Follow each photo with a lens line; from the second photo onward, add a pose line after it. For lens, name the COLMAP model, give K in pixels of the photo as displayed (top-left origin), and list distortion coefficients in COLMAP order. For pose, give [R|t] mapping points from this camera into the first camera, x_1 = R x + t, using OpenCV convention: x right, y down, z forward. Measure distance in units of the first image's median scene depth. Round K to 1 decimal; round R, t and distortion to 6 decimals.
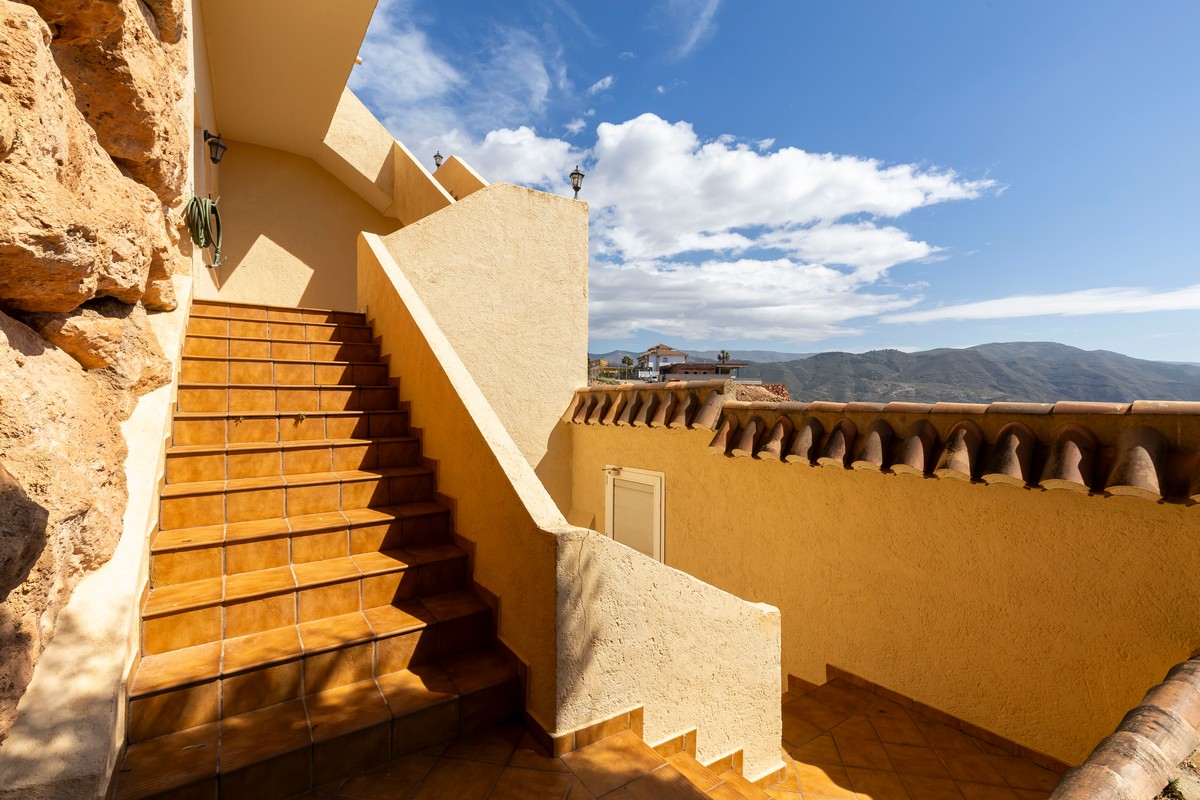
lens RADIAL K [[597.8, 0, 600.0], [0, 597.8, 400.0], [0, 0, 1]] dist [0.109940, -0.000294]
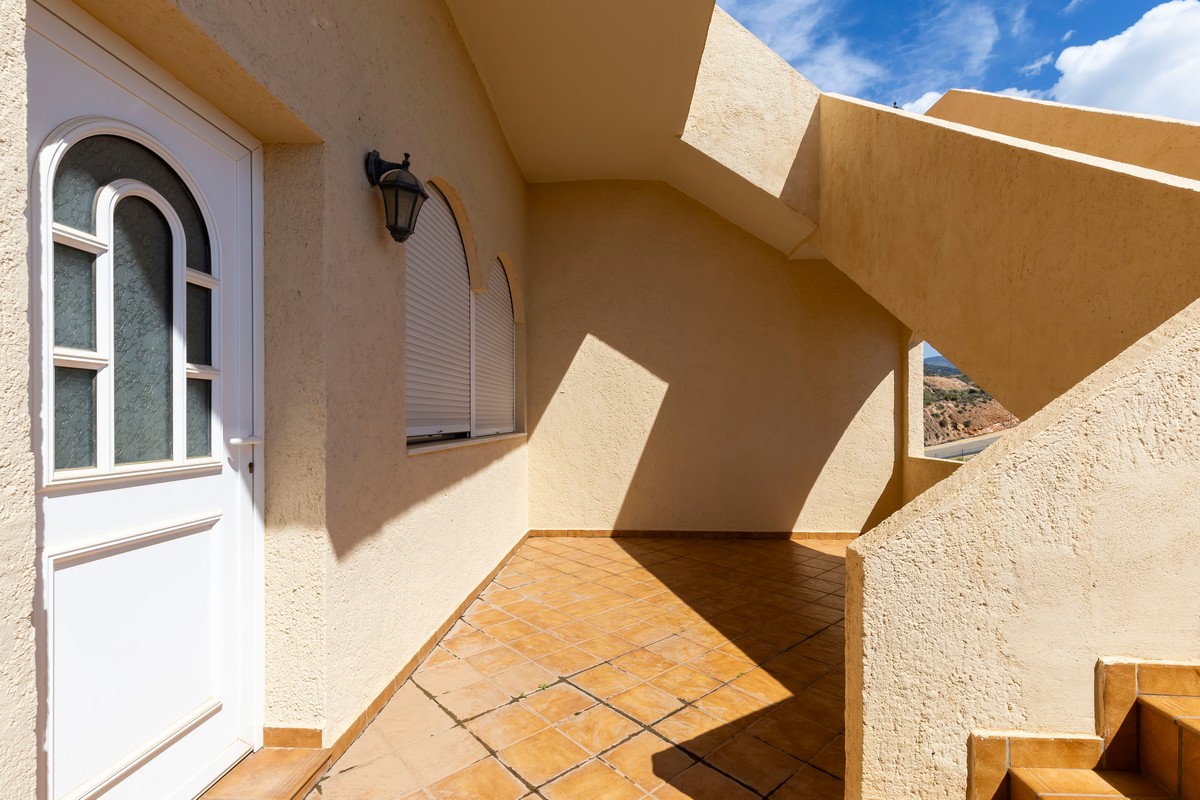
lens RADIAL K [[557.9, 0, 605.4], [0, 557.9, 403.3], [0, 0, 1]] dist [-0.000428, -0.000181]
pose [[0.786764, 0.000763, -0.617254, -0.191814], [0.003567, 0.999977, 0.005782, -0.183303], [0.617244, -0.006751, 0.786743, 0.540784]]
